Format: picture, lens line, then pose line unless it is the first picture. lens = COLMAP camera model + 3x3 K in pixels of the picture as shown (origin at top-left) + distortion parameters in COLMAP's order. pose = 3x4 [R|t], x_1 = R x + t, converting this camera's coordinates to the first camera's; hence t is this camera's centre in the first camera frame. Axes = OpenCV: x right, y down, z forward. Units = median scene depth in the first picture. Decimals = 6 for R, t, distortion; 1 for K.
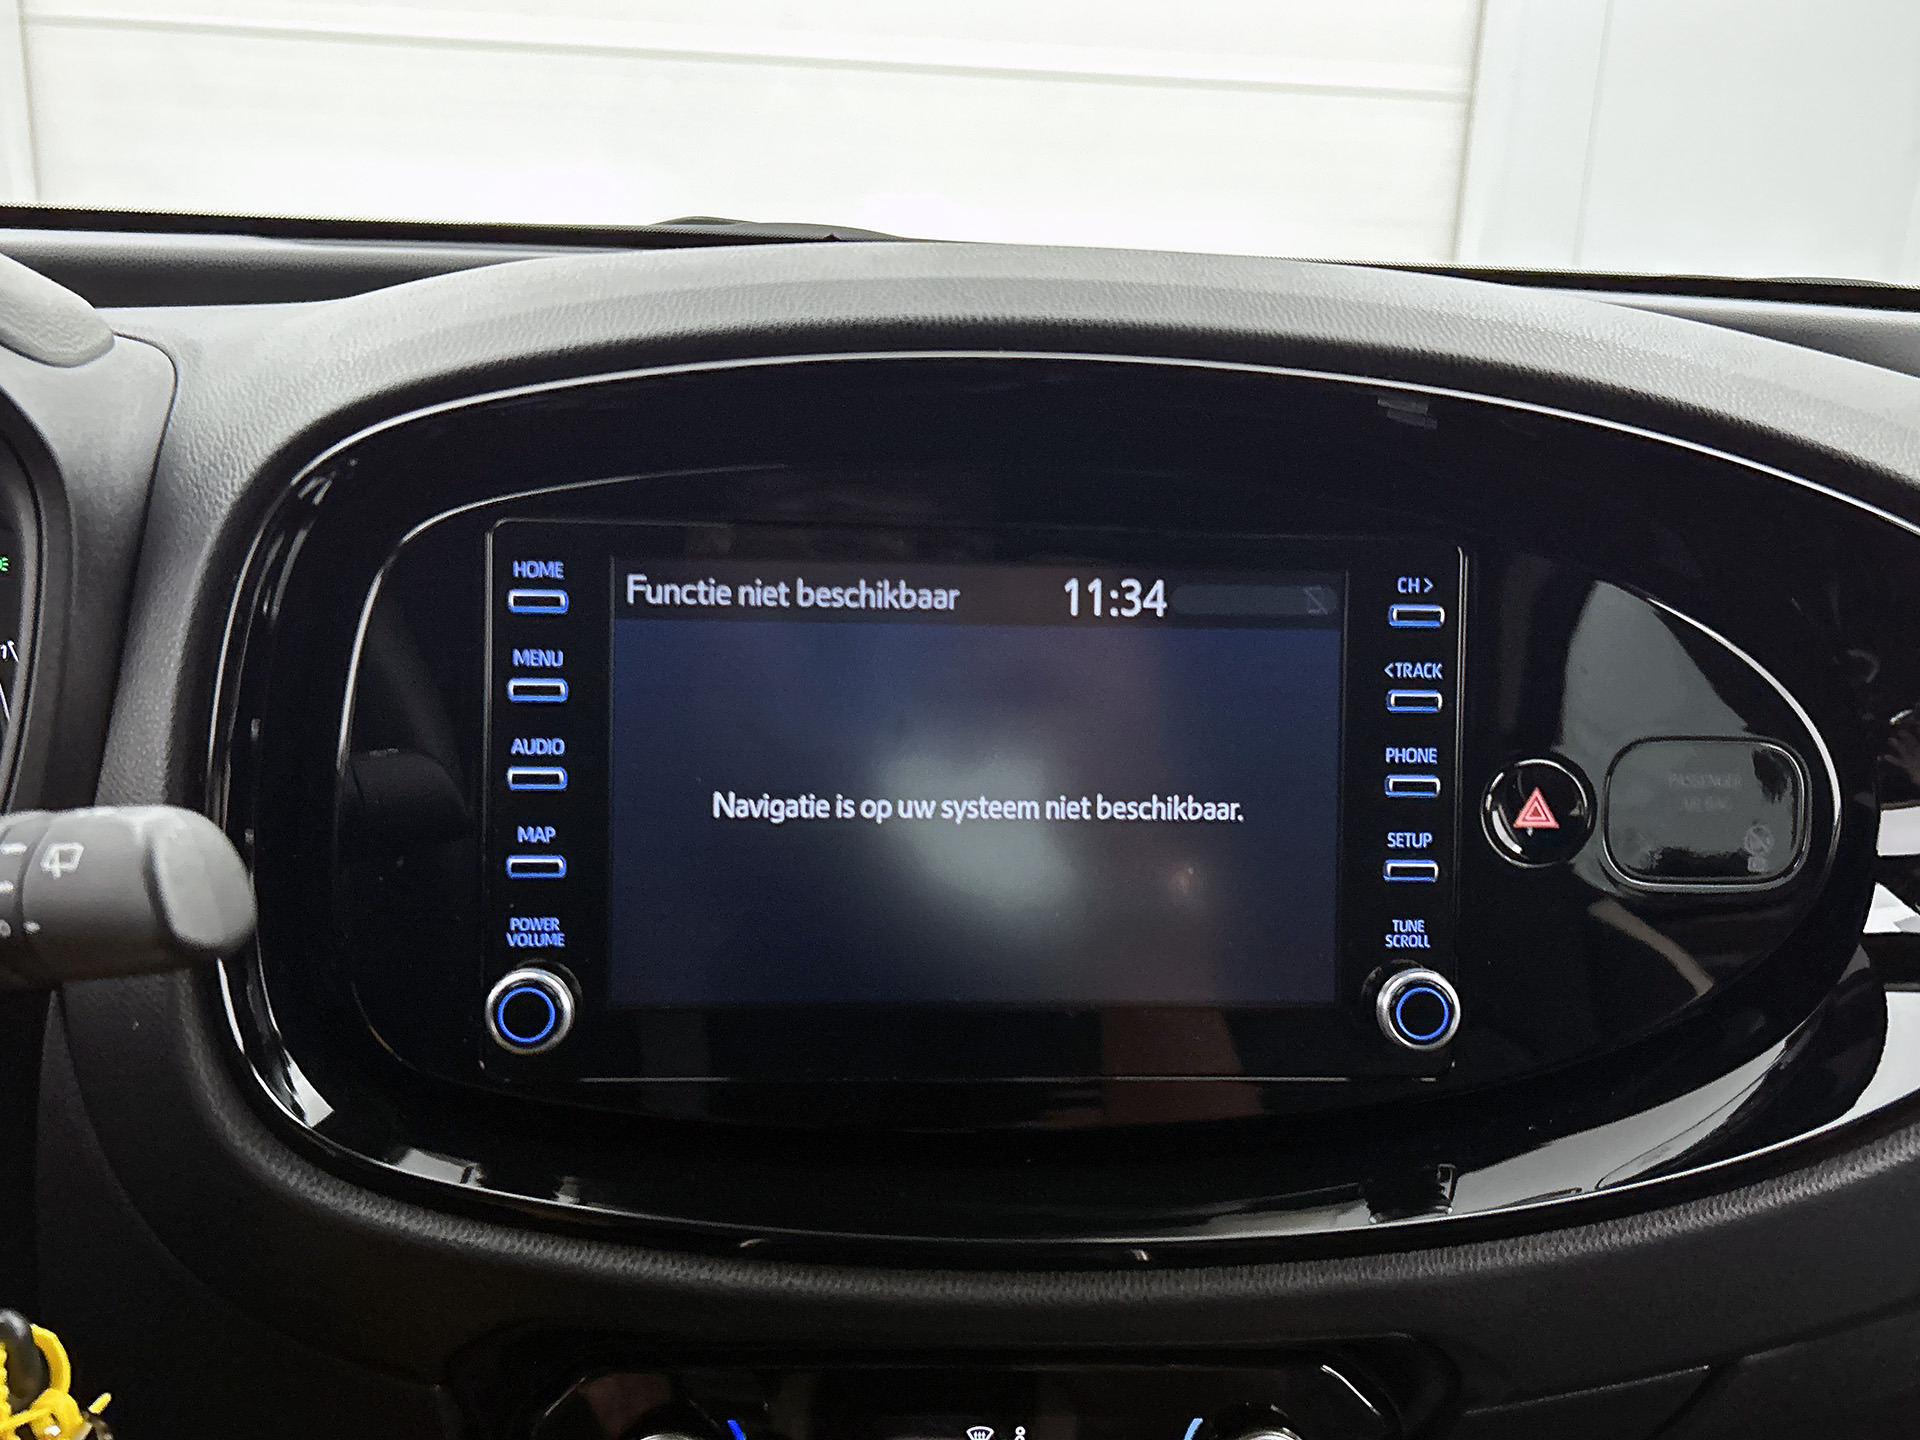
lens RADIAL K [[1811.4, 0, 978.4], [0, 1811.4, 693.5], [0, 0, 1]] dist [-0.031404, 0.000000]
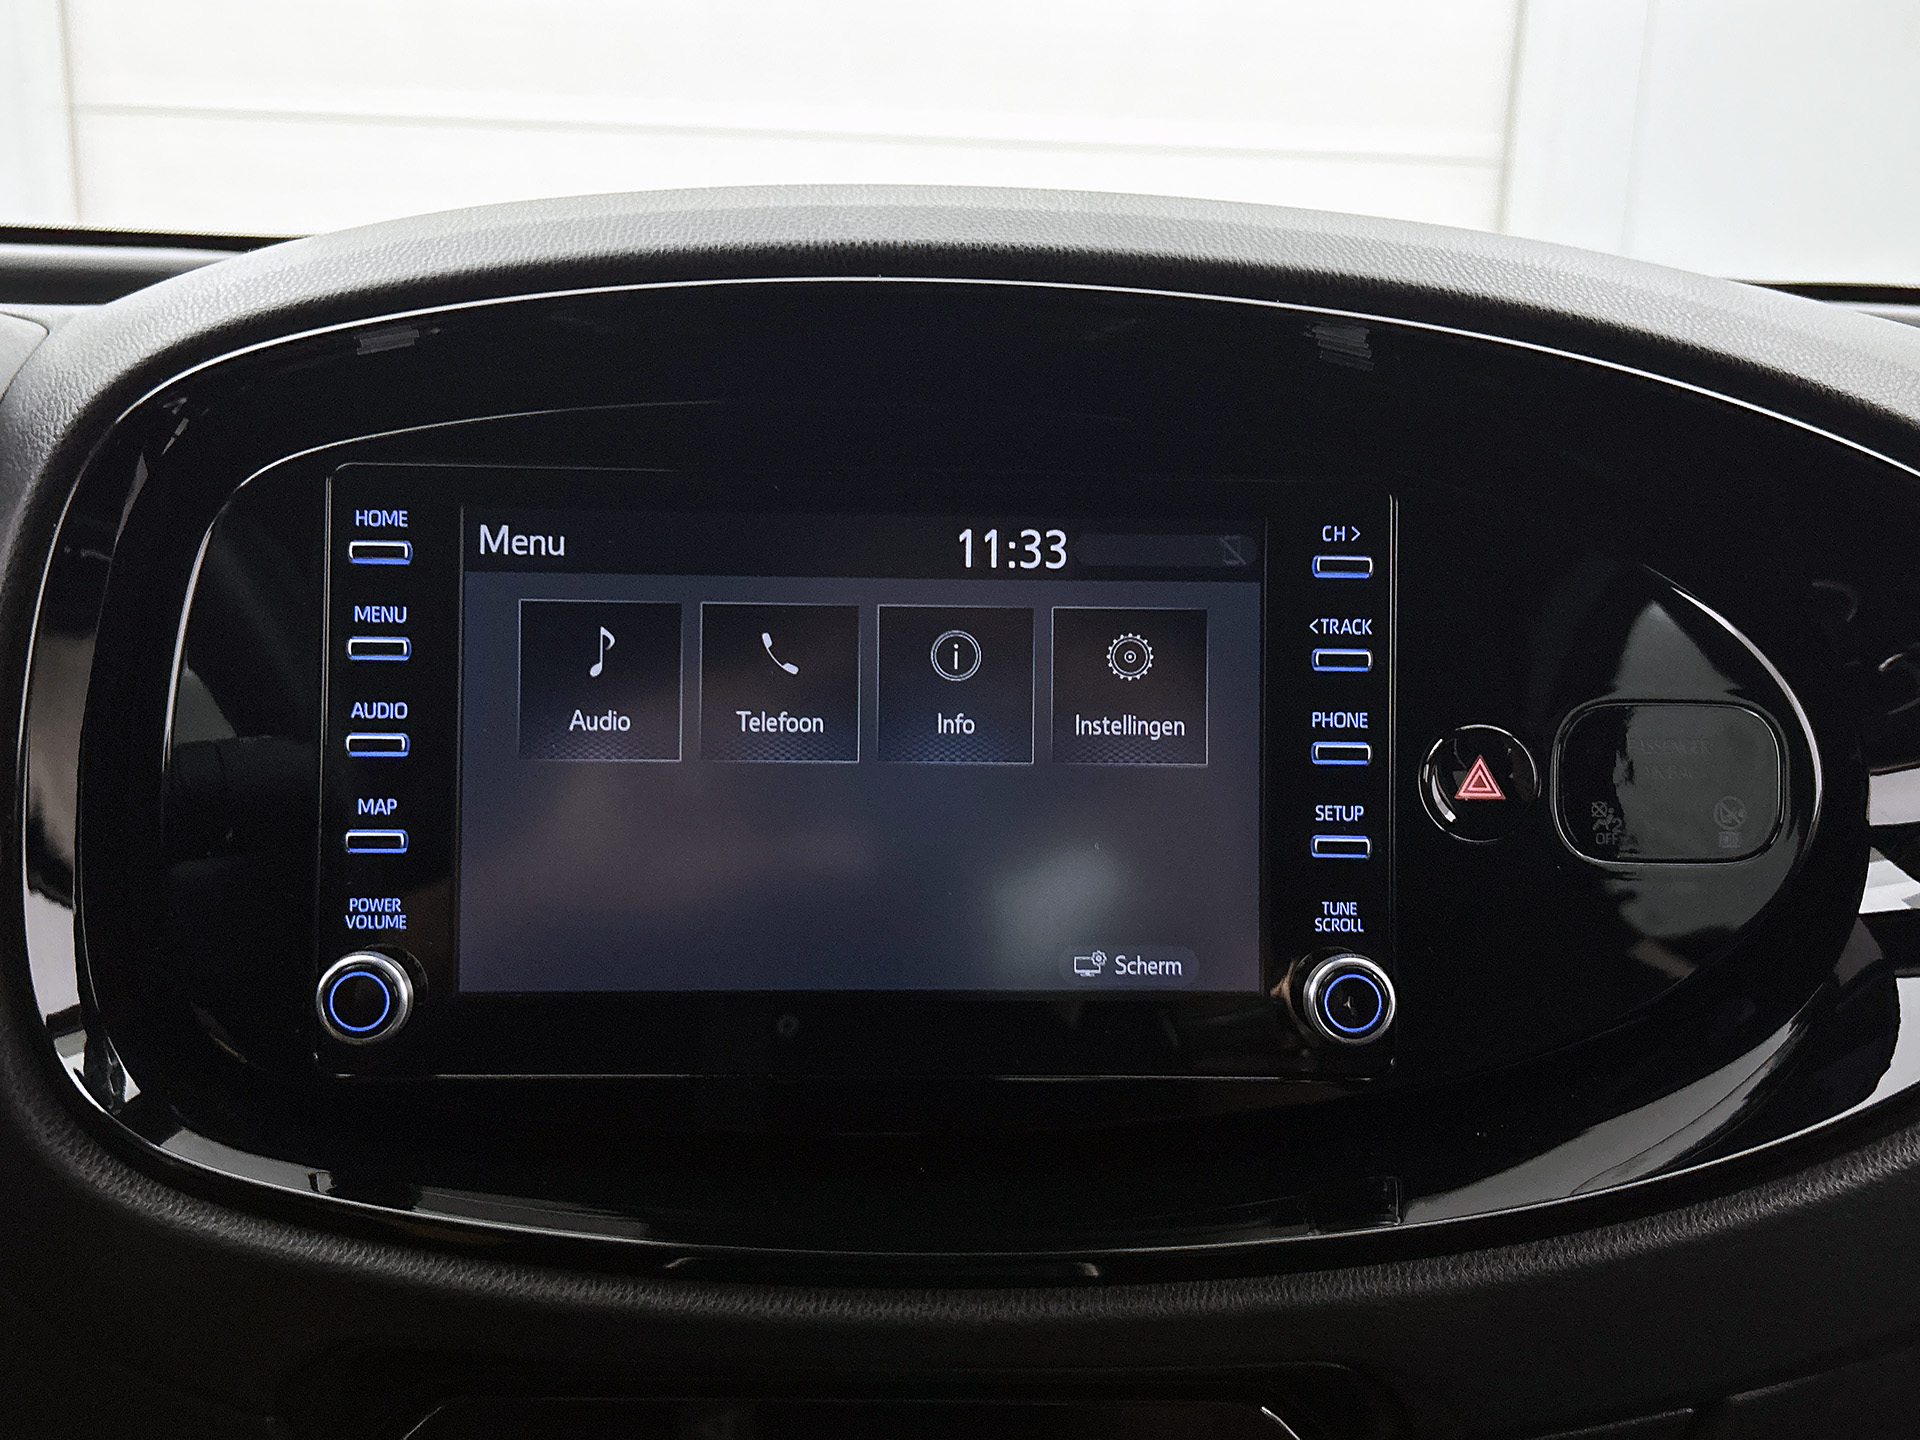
lens RADIAL K [[1811.4, 0, 984.0], [0, 1811.4, 700.5], [0, 0, 1]] dist [-0.031404, 0.000000]
pose [[0.999633, -0.005967, -0.026412, 0.086050], [0.004835, 0.999076, -0.042702, 0.063657], [0.026642, 0.042559, 0.998739, 0.088080]]
